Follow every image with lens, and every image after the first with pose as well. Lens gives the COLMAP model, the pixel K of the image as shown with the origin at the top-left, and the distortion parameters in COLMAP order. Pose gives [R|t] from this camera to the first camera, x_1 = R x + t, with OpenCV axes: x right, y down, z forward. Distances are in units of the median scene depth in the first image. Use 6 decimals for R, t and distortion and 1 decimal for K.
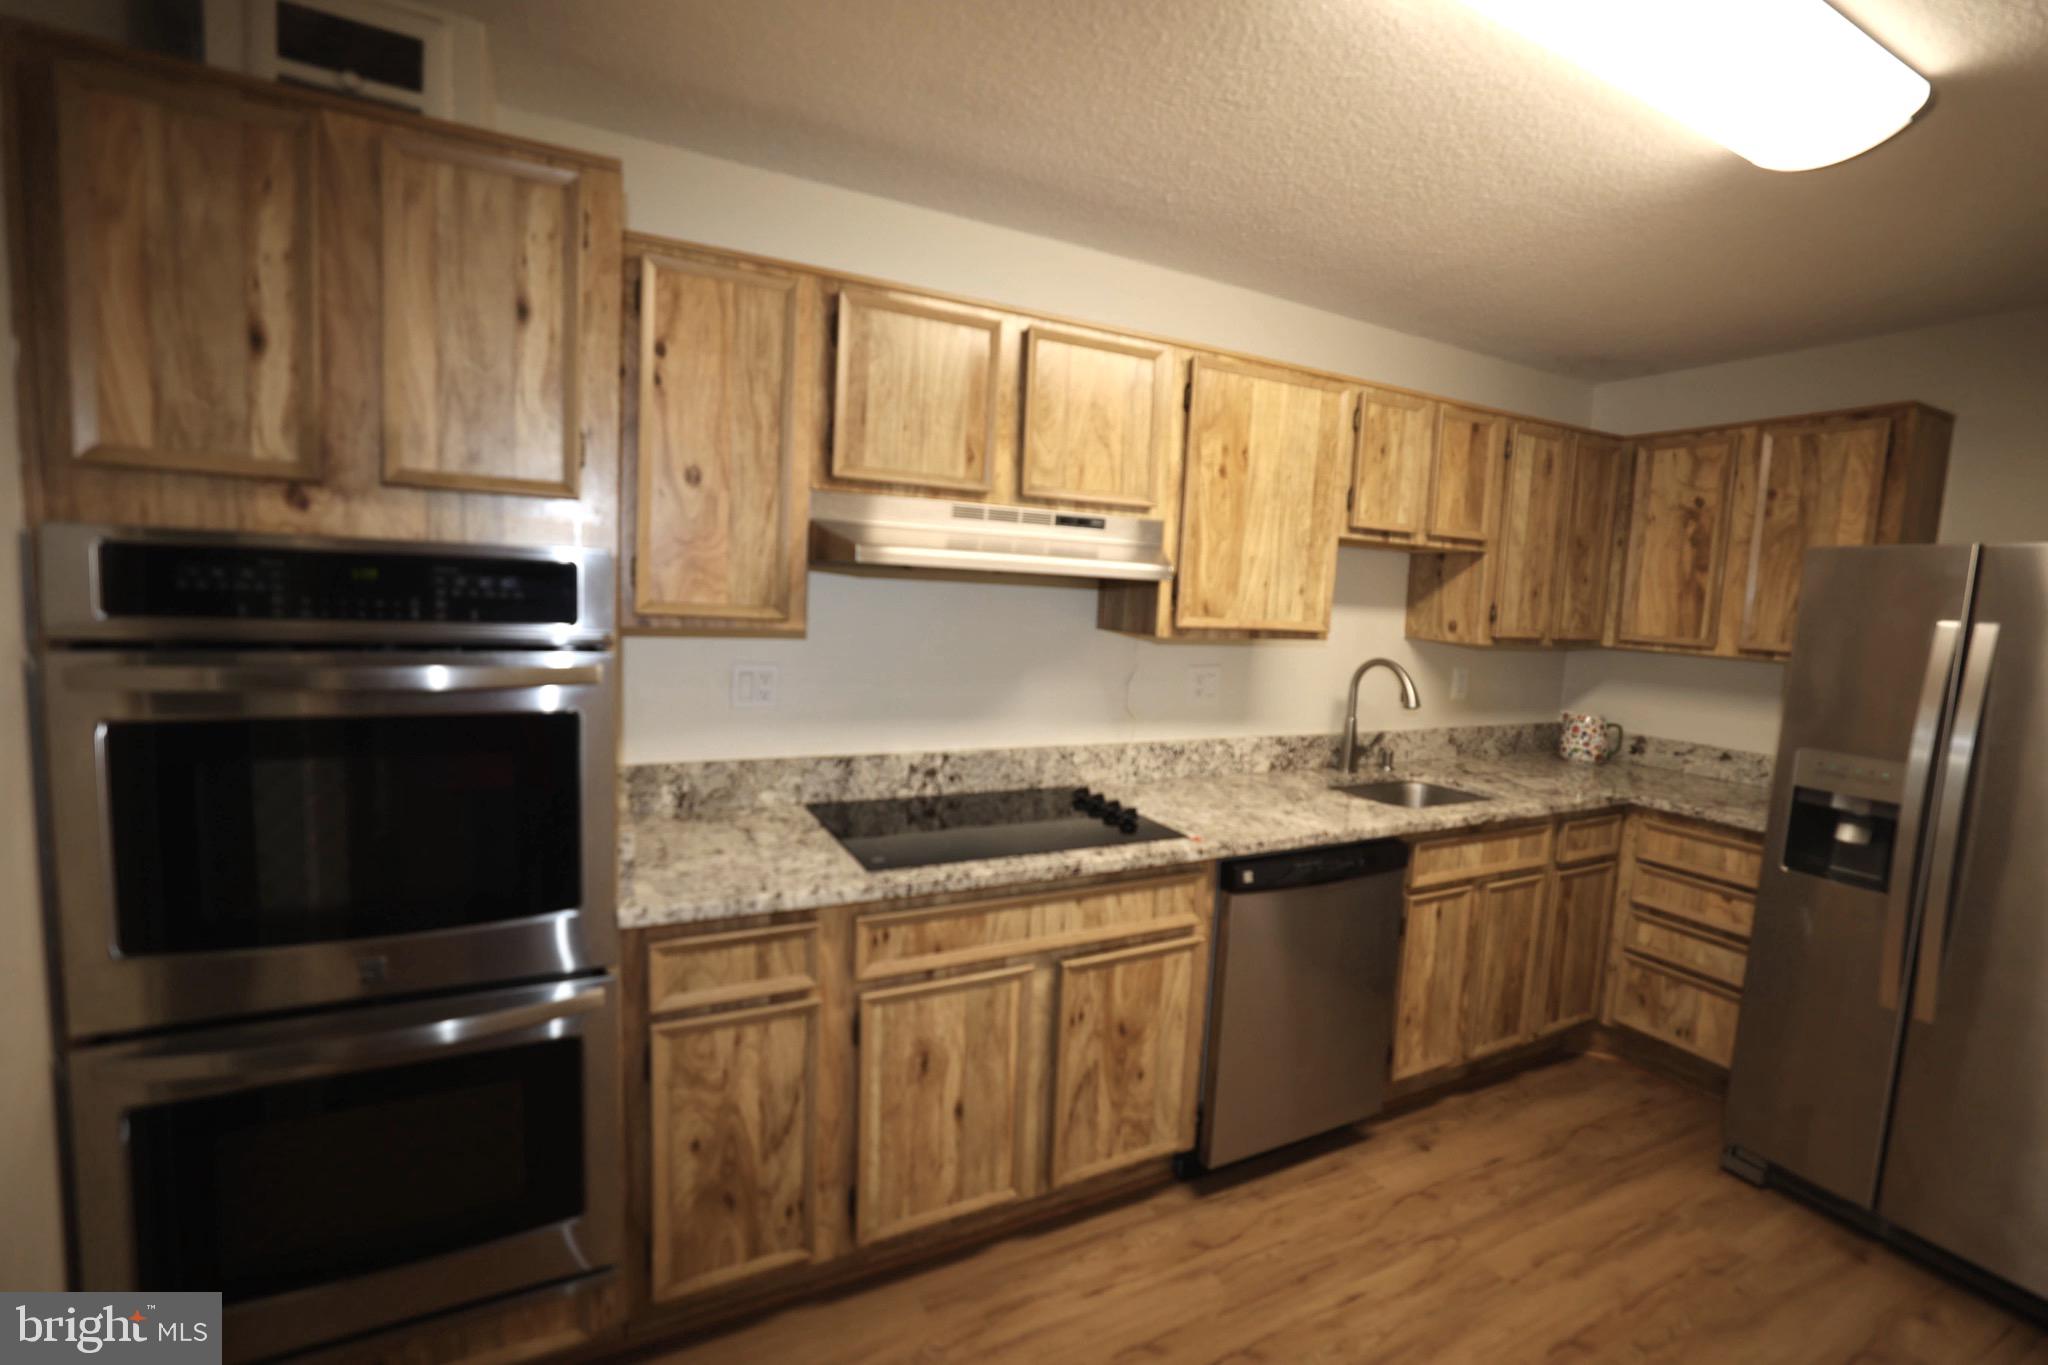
lens RADIAL K [[889.5, 0, 990.9], [0, 889.5, 675.9], [0, 0, 1]] dist [-0.001893, -0.000082]
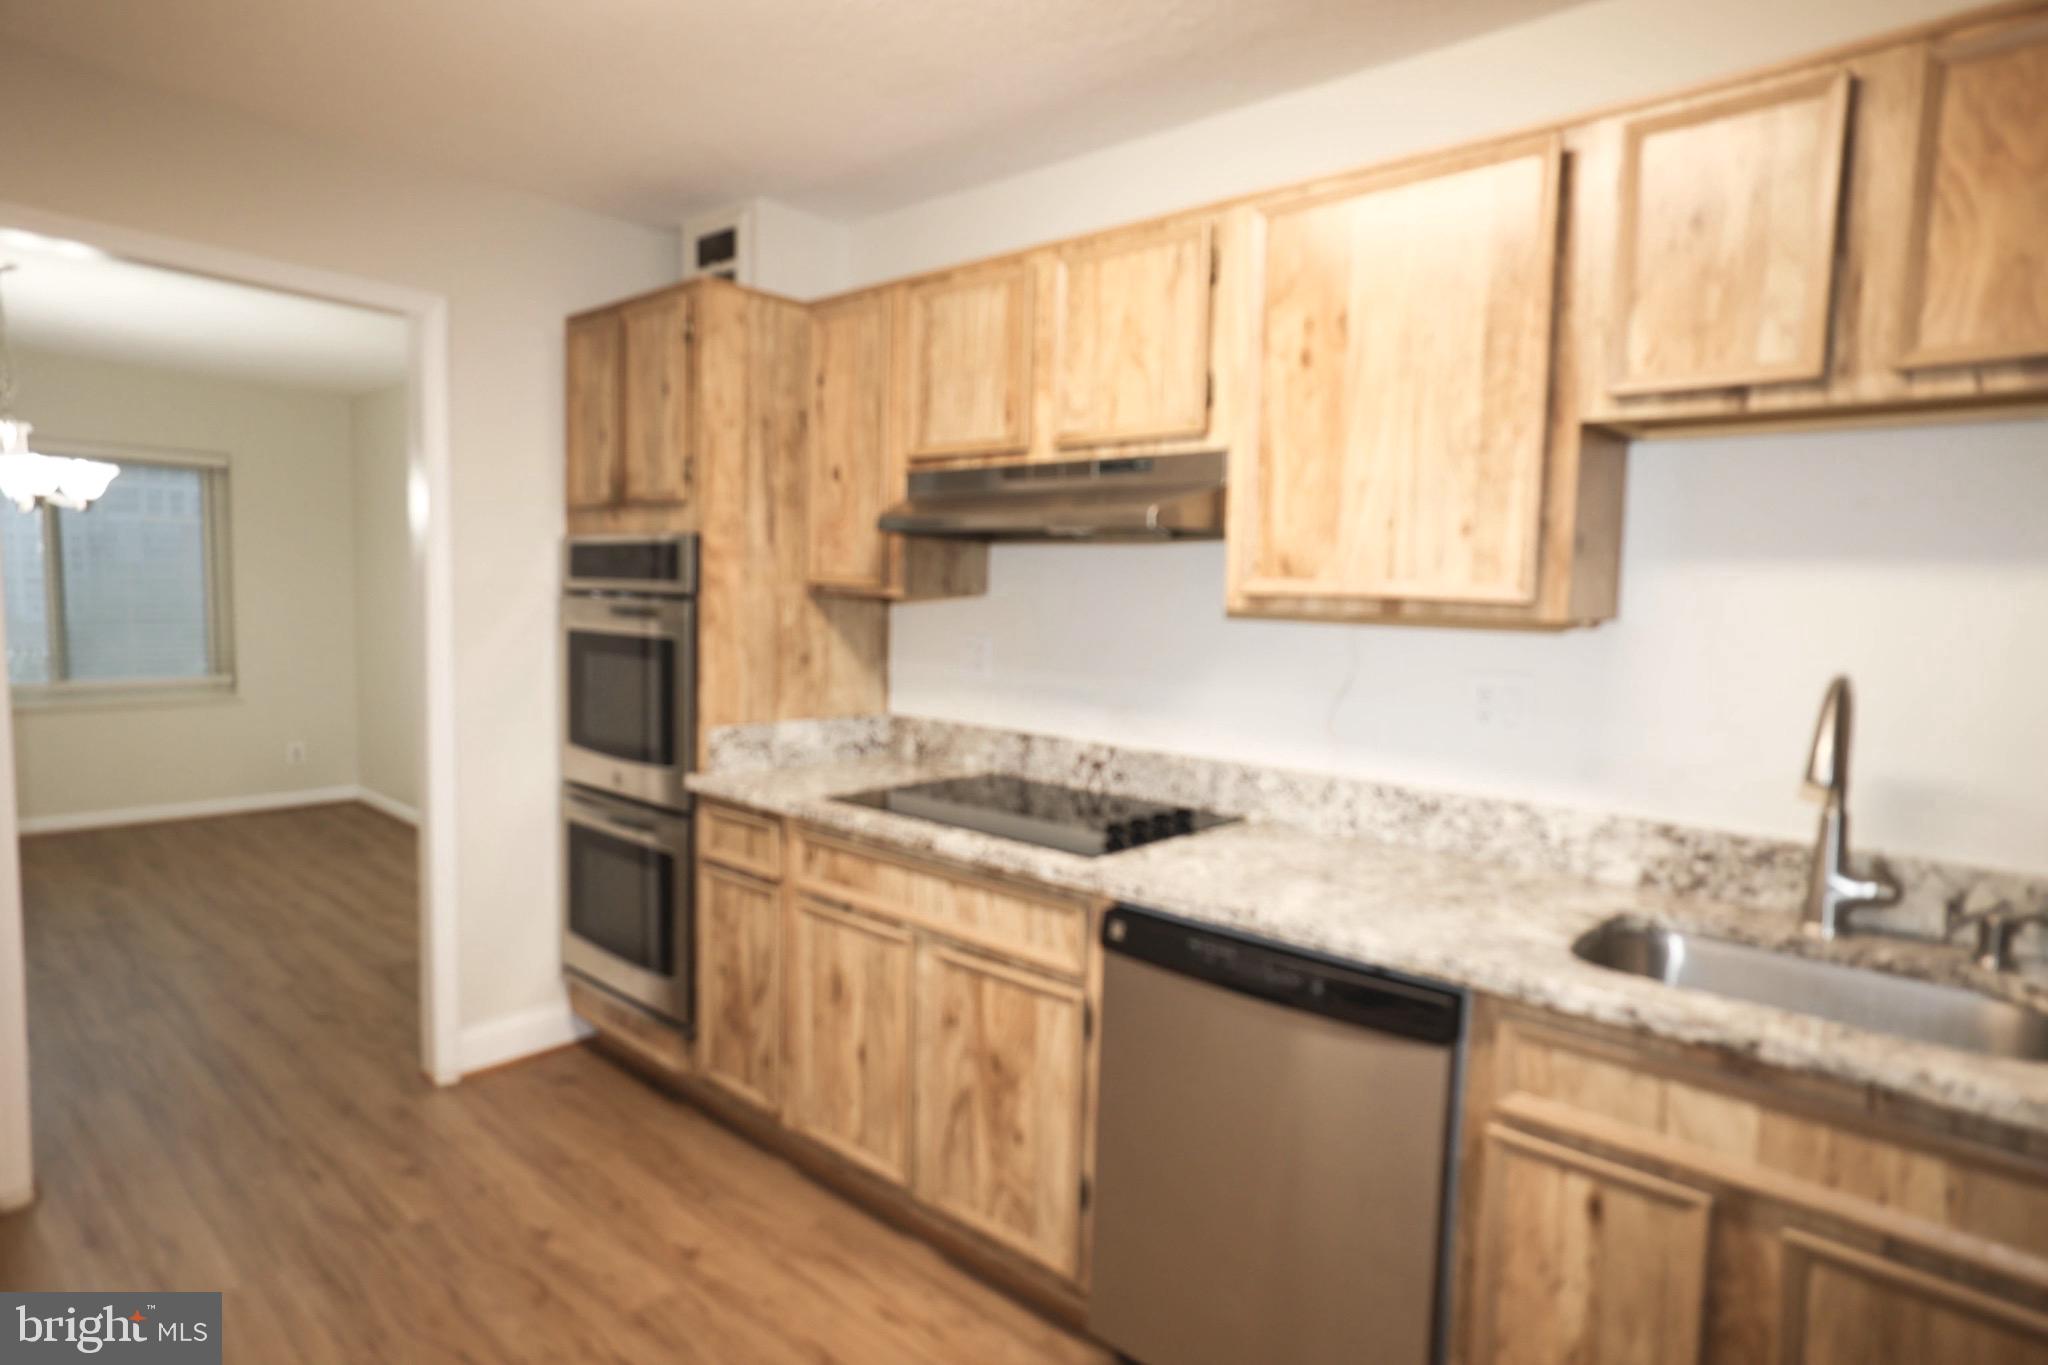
lens RADIAL K [[1086.6, 0, 1024.0], [0, 1086.6, 682.5], [0, 0, 1]] dist [0.024404, 0.000521]
pose [[0.388395, 0.043291, -0.920476, 0.913138], [-0.104567, 0.994514, 0.002651, 0.030208], [0.915541, 0.095222, 0.390791, 0.495451]]
